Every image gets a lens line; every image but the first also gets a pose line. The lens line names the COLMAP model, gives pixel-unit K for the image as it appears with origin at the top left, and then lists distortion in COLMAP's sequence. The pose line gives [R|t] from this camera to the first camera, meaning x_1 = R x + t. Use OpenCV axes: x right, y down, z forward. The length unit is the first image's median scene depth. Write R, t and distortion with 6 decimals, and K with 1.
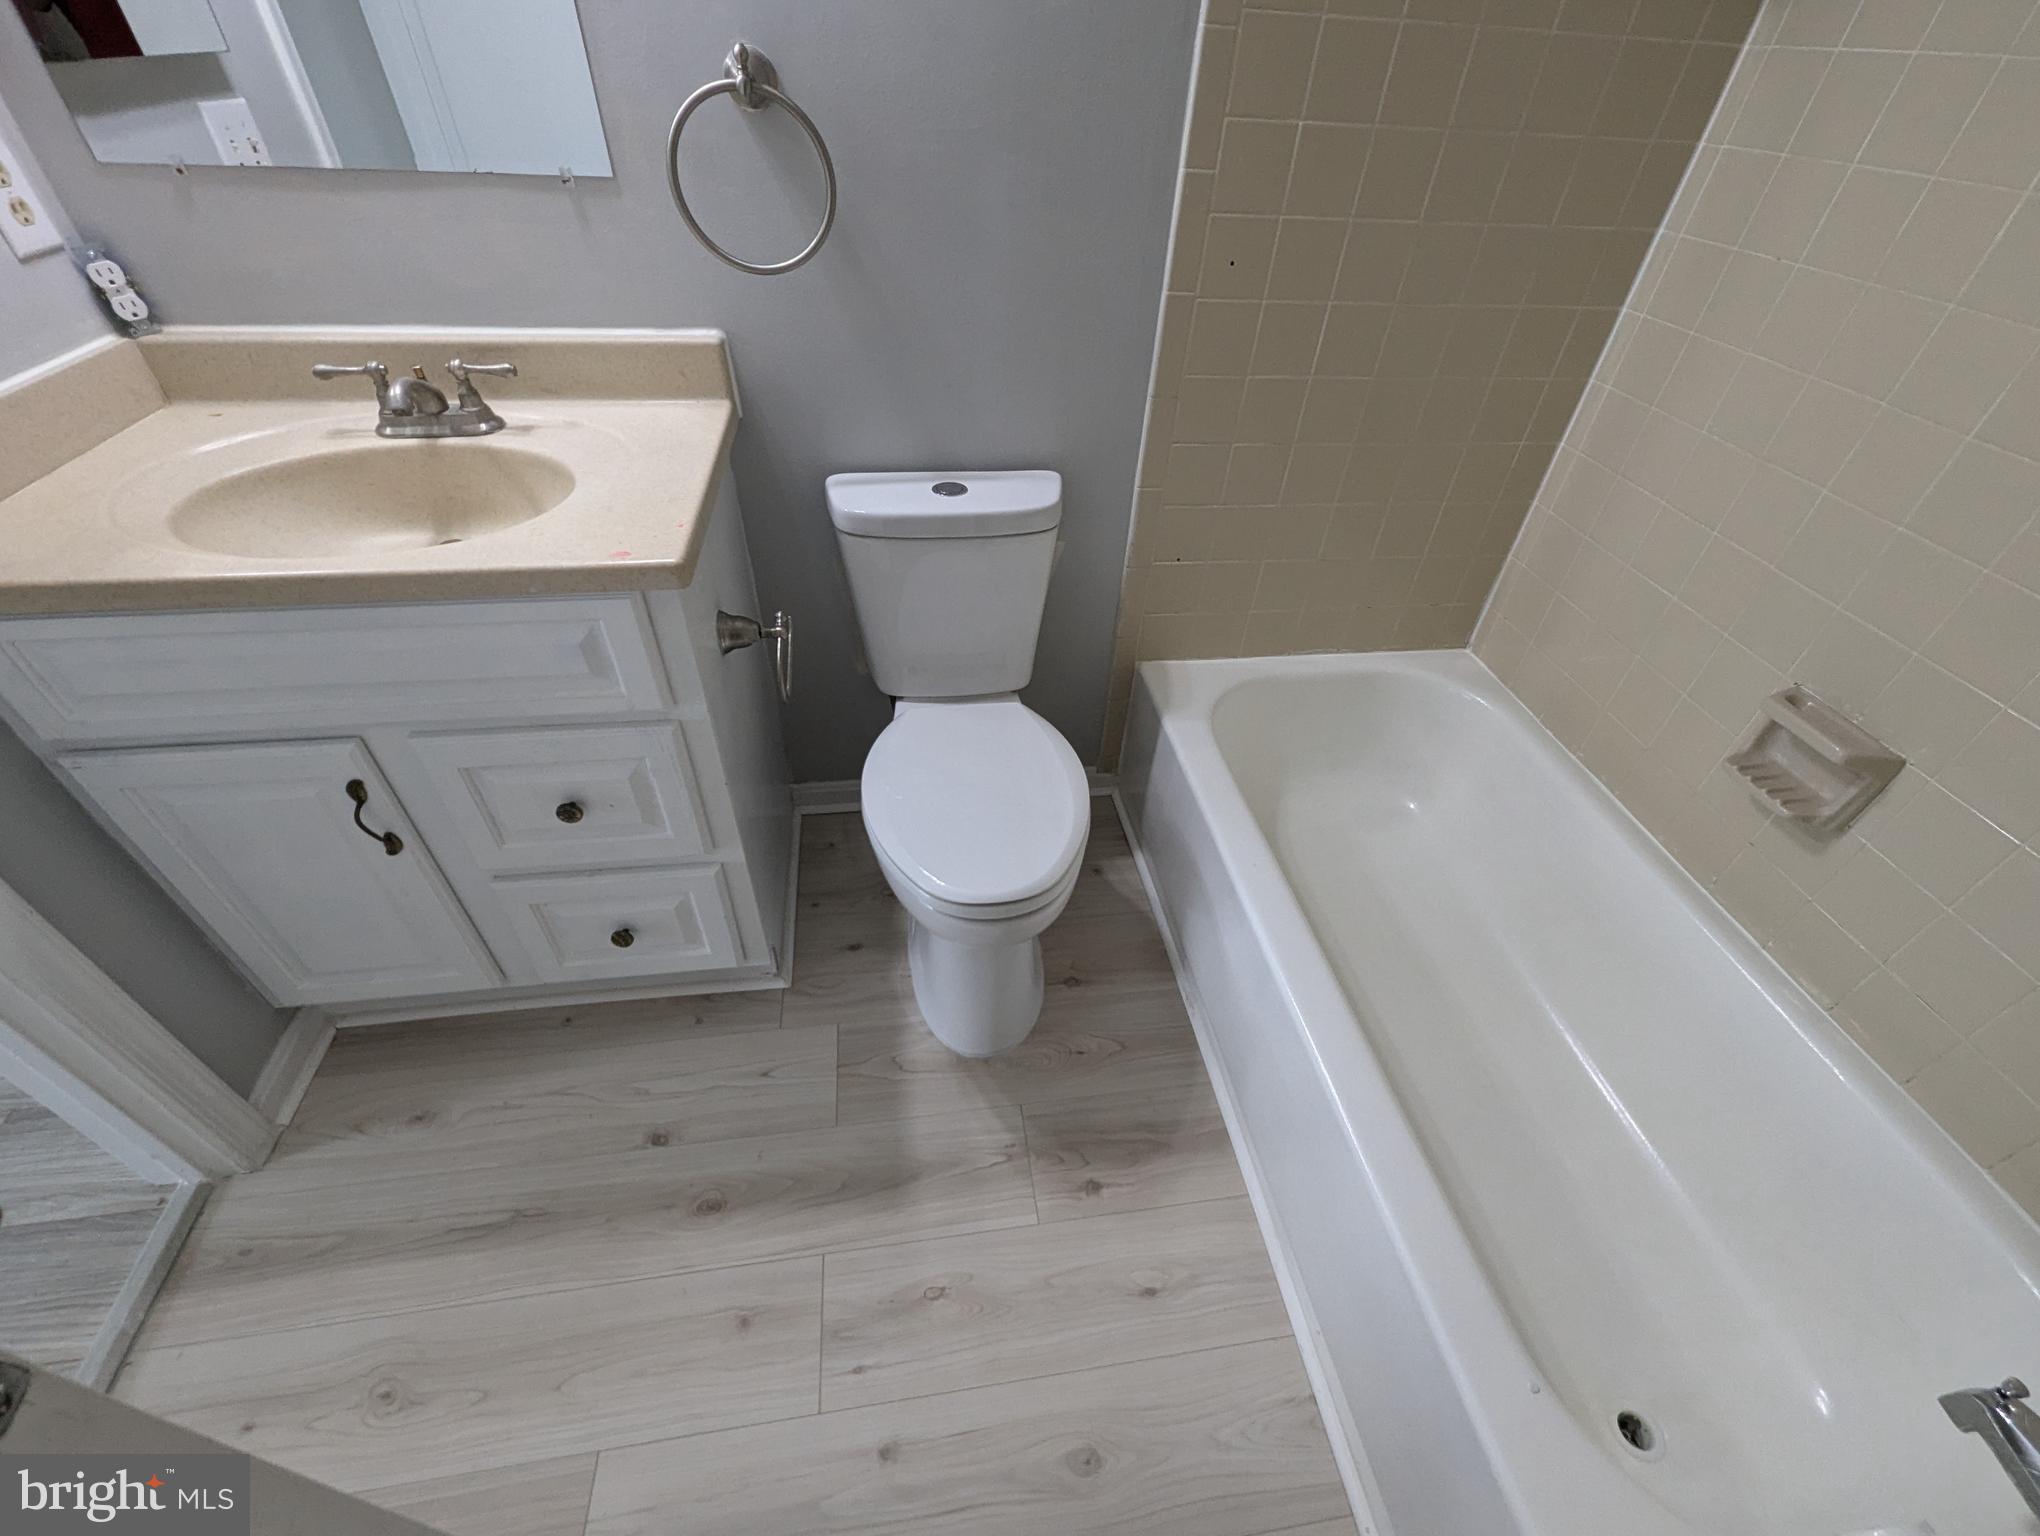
lens RADIAL K [[854.7, 0, 1028.9], [0, 854.7, 779.7], [0, 0, 1]] dist [0.017081, -0.003523]
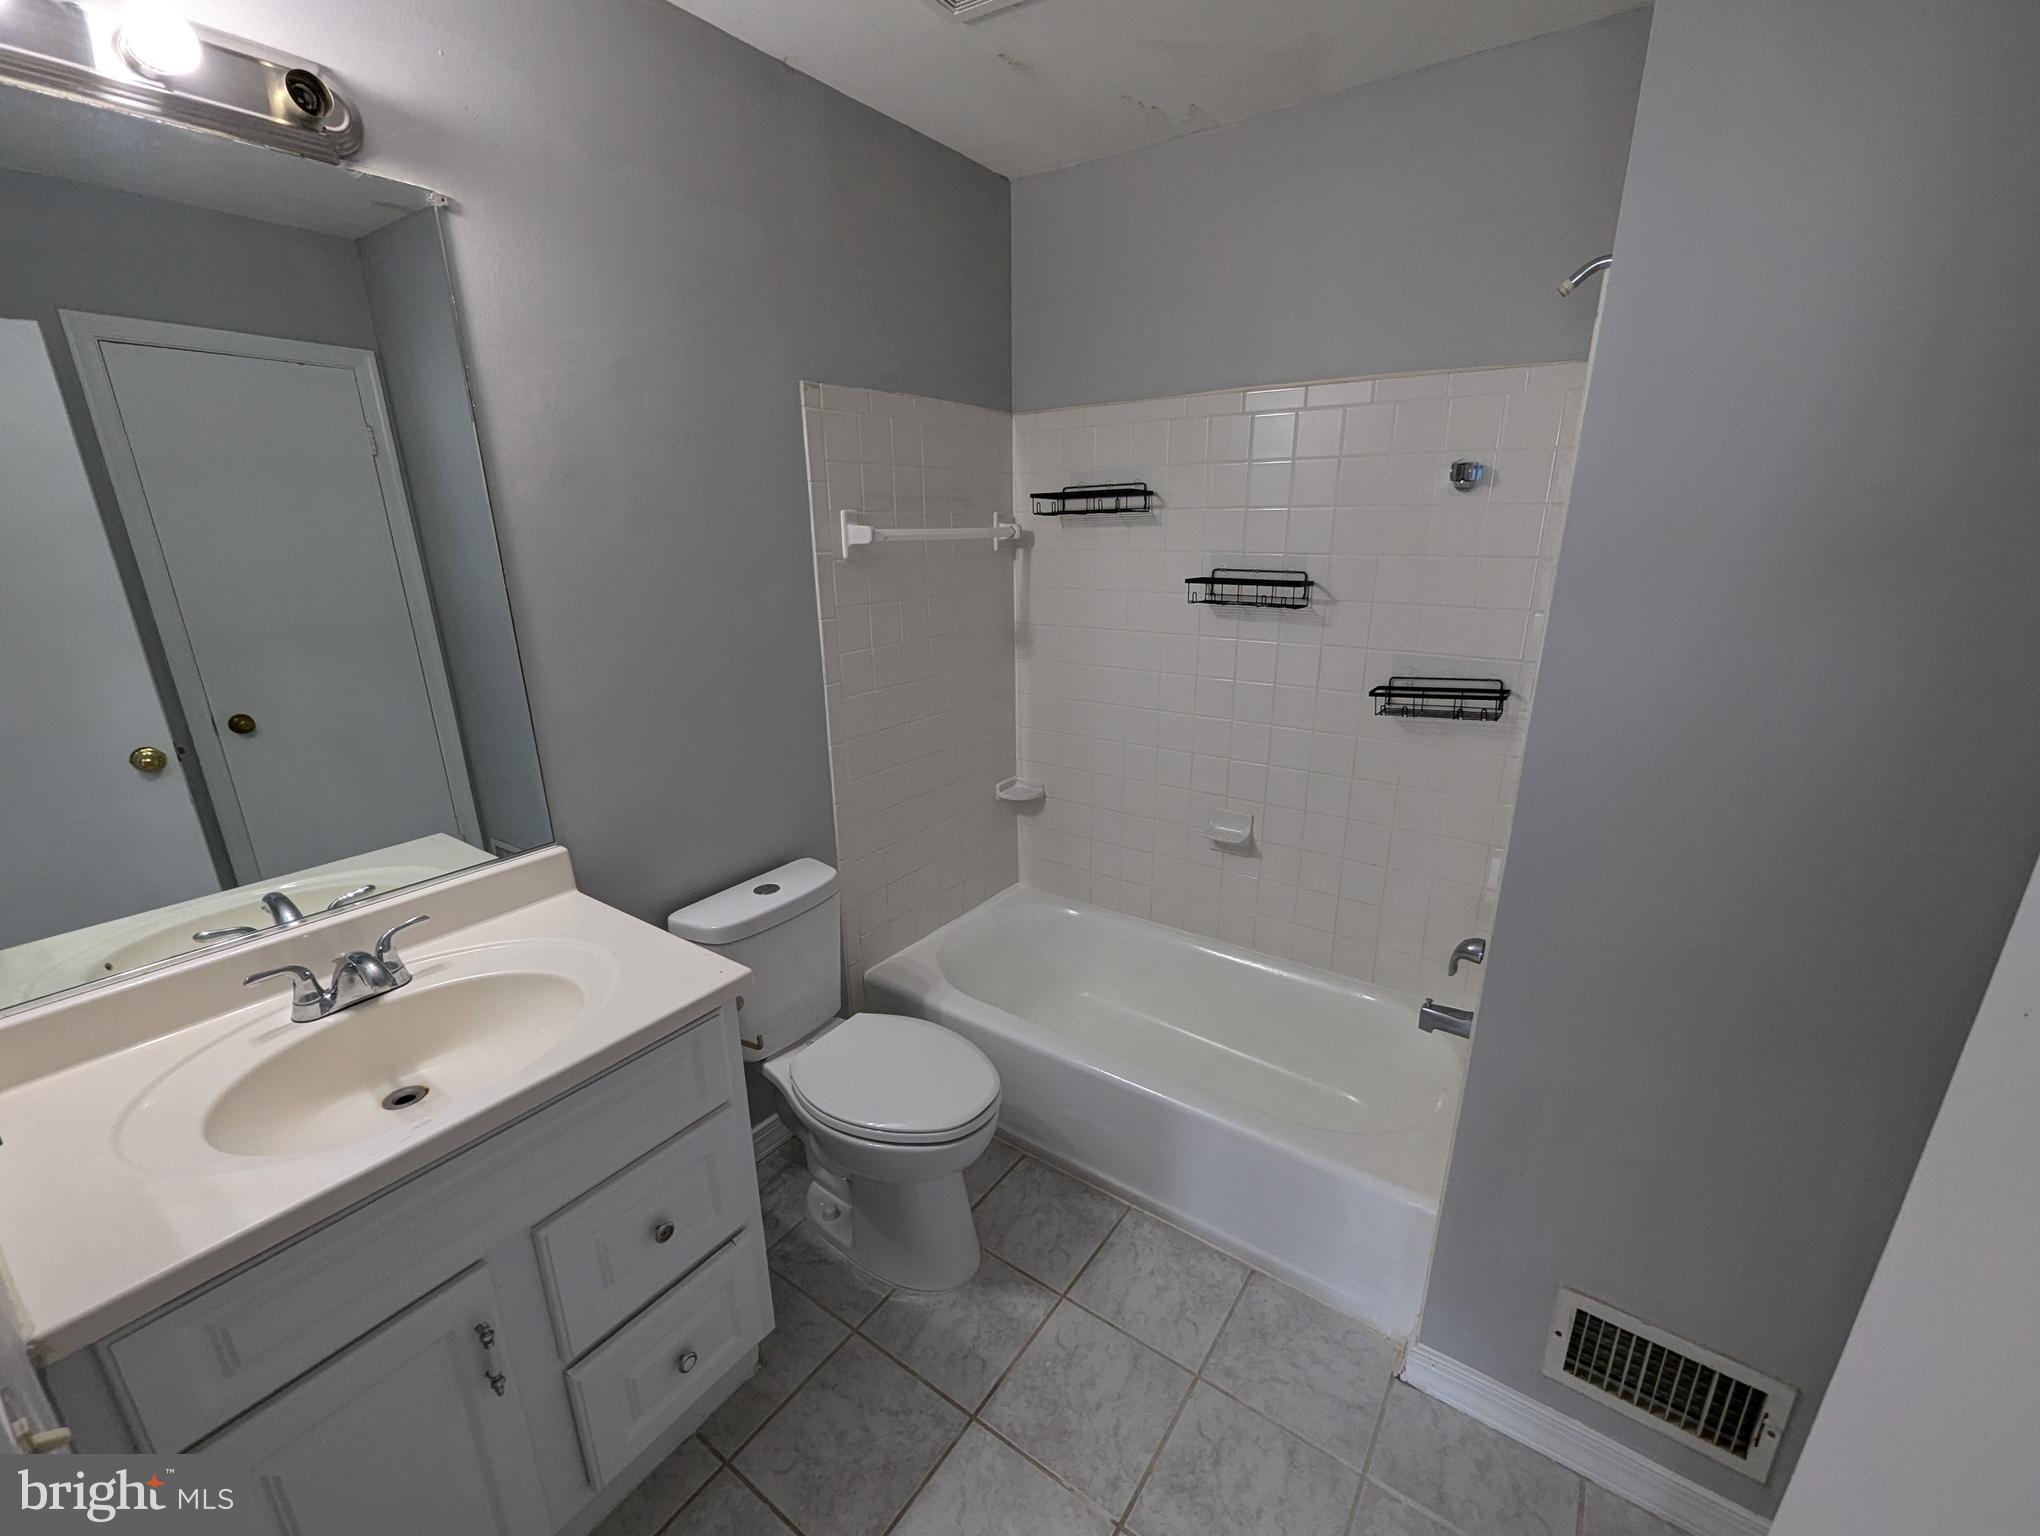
lens RADIAL K [[854.7, 0, 1028.9], [0, 854.7, 779.7], [0, 0, 1]] dist [0.017081, -0.003523]
pose [[0.696528, -0.259992, 0.668770, -0.696994], [0.504477, 0.840235, -0.198765, 0.007089], [-0.510247, 0.475825, 0.716407, -0.324273]]
